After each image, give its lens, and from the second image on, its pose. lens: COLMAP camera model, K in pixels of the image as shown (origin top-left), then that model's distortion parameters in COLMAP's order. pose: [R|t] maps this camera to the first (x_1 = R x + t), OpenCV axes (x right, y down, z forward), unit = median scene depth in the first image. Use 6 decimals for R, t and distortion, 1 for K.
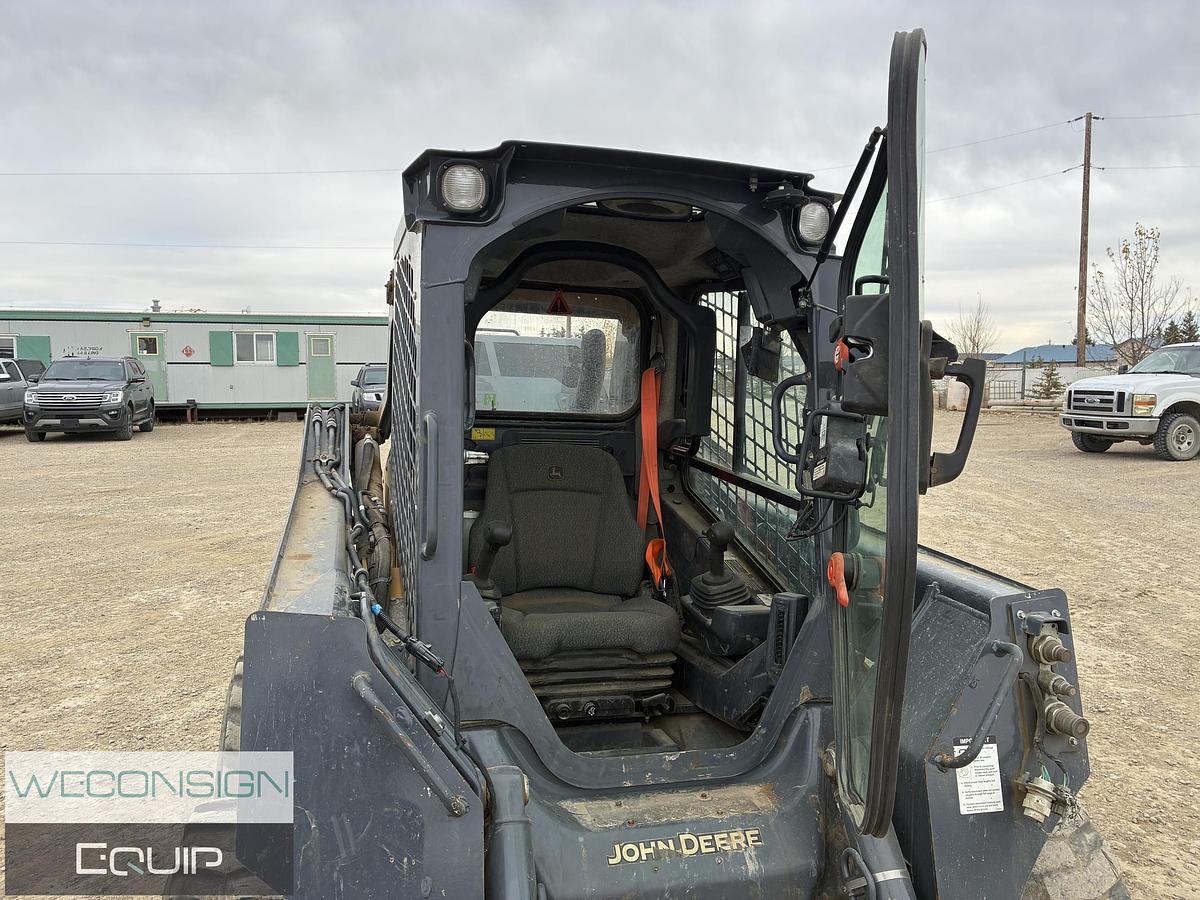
lens RADIAL K [[911.9, 0, 605.9], [0, 911.9, 443.0], [0, 0, 1]] dist [0.044589, -0.045578]
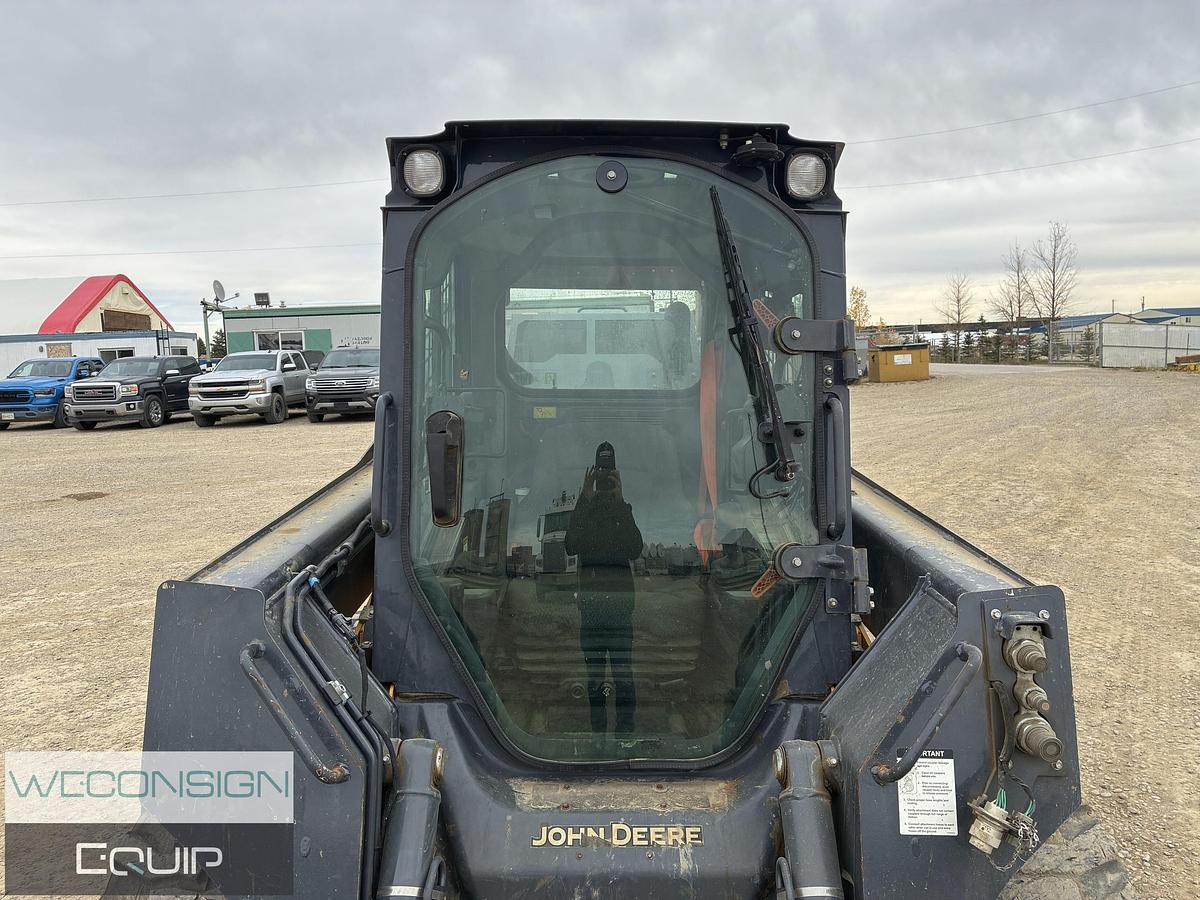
lens RADIAL K [[914.8, 0, 602.0], [0, 914.8, 440.0], [0, 0, 1]] dist [0.053634, -0.061773]
pose [[0.962117, -0.007217, -0.272542, 0.332721], [0.013724, 0.999664, 0.021977, -0.001320], [0.272292, -0.024885, 0.961893, 0.066742]]
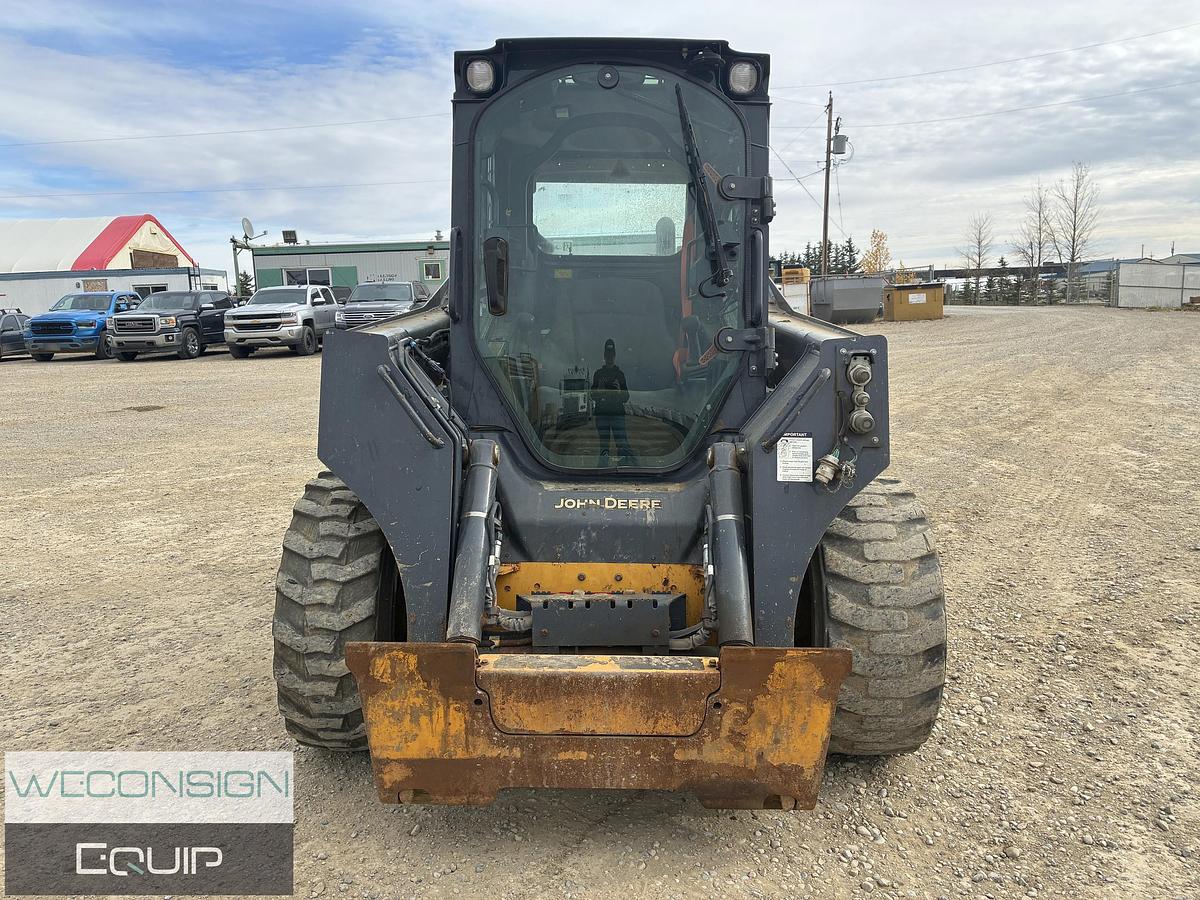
lens RADIAL K [[914.8, 0, 602.0], [0, 914.8, 440.0], [0, 0, 1]] dist [0.053634, -0.061773]
pose [[0.956137, 0.014260, -0.292572, 0.511636], [0.009287, 0.996836, 0.078937, 0.206879], [0.292772, -0.078192, 0.952980, -0.442188]]
